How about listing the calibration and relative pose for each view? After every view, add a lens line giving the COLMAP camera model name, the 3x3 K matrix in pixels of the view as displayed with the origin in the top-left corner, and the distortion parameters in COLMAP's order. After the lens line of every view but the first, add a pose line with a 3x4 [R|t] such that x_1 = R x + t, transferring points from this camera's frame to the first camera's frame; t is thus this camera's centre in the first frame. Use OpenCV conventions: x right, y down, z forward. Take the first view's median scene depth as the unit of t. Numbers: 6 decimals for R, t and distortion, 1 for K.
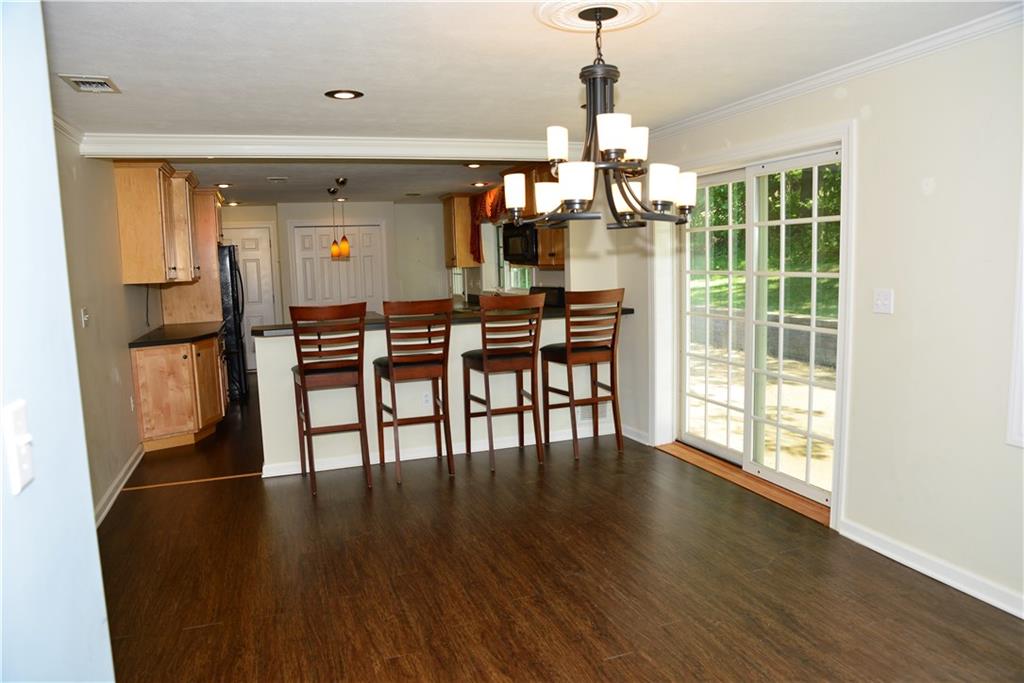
lens RADIAL K [[692.2, 0, 506.9], [0, 692.2, 342.2], [0, 0, 1]] dist [-0.064646, 0.005428]
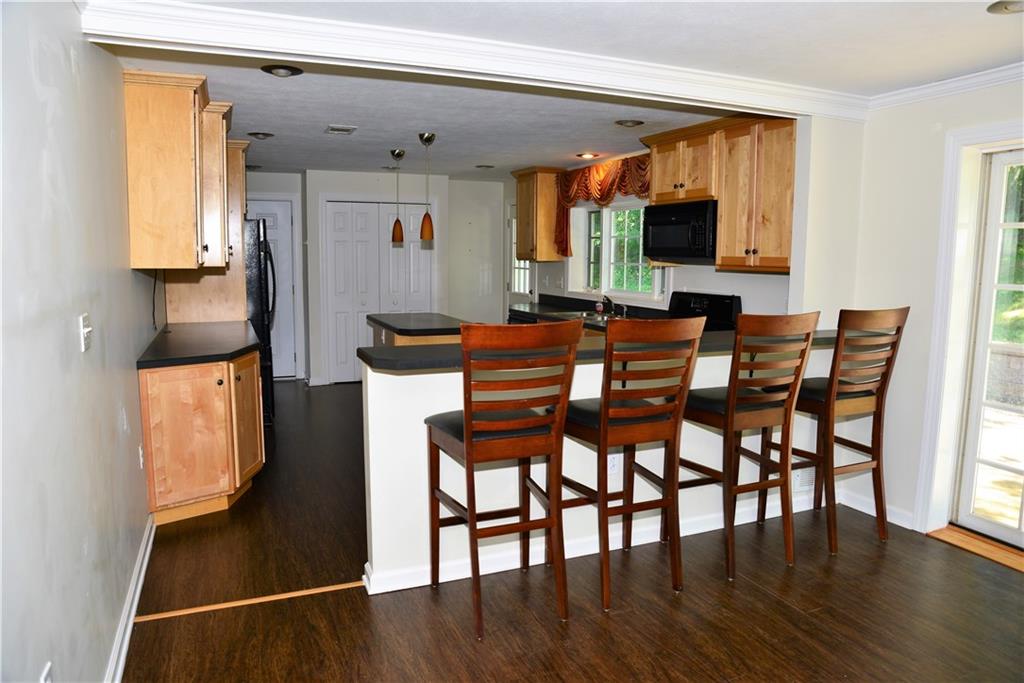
lens RADIAL K [[692.2, 0, 516.3], [0, 692.2, 340.1], [0, 0, 1]] dist [-0.064646, 0.005428]
pose [[0.997079, 0.031678, 0.069500, -0.234894], [-0.032186, 0.999463, 0.006204, -0.032695], [-0.069266, -0.008423, 0.997563, 0.322795]]
